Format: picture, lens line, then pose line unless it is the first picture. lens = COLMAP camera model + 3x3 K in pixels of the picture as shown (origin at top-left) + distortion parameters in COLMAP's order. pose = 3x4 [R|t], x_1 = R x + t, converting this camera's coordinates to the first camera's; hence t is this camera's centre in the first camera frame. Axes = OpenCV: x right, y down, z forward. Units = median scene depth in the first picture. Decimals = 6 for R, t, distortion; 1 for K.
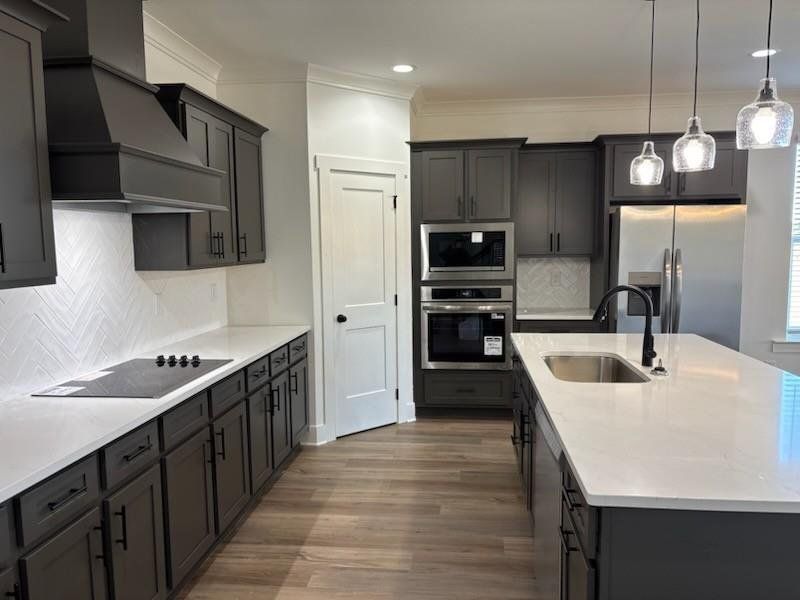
lens RADIAL K [[593.6, 0, 399.4], [0, 593.6, 306.4], [0, 0, 1]] dist [0.033291, -0.001977]
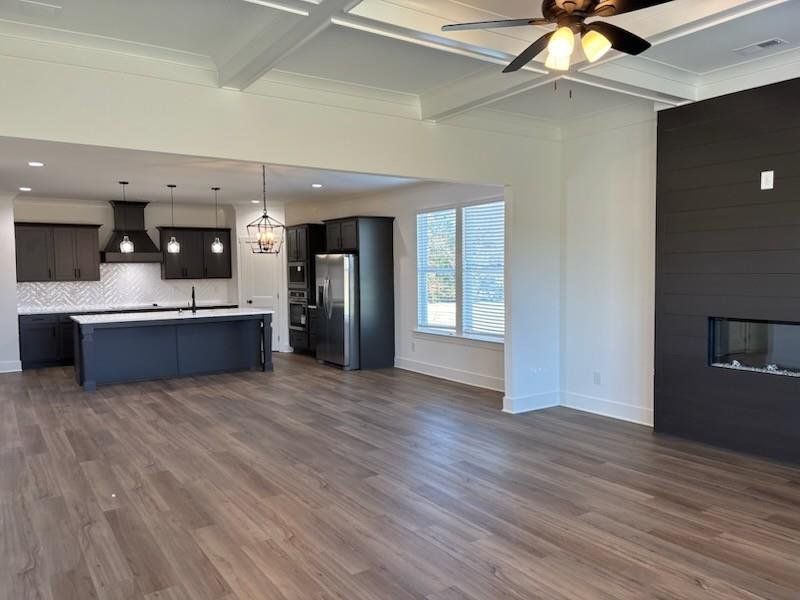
lens RADIAL K [[602.1, 0, 402.6], [0, 602.1, 299.9], [0, 0, 1]] dist [0.033858, -0.004864]
pose [[0.649552, 0.041791, -0.759168, 2.059274], [-0.075152, 0.997128, -0.009411, -0.010242], [0.756594, 0.063167, 0.650827, -0.138213]]
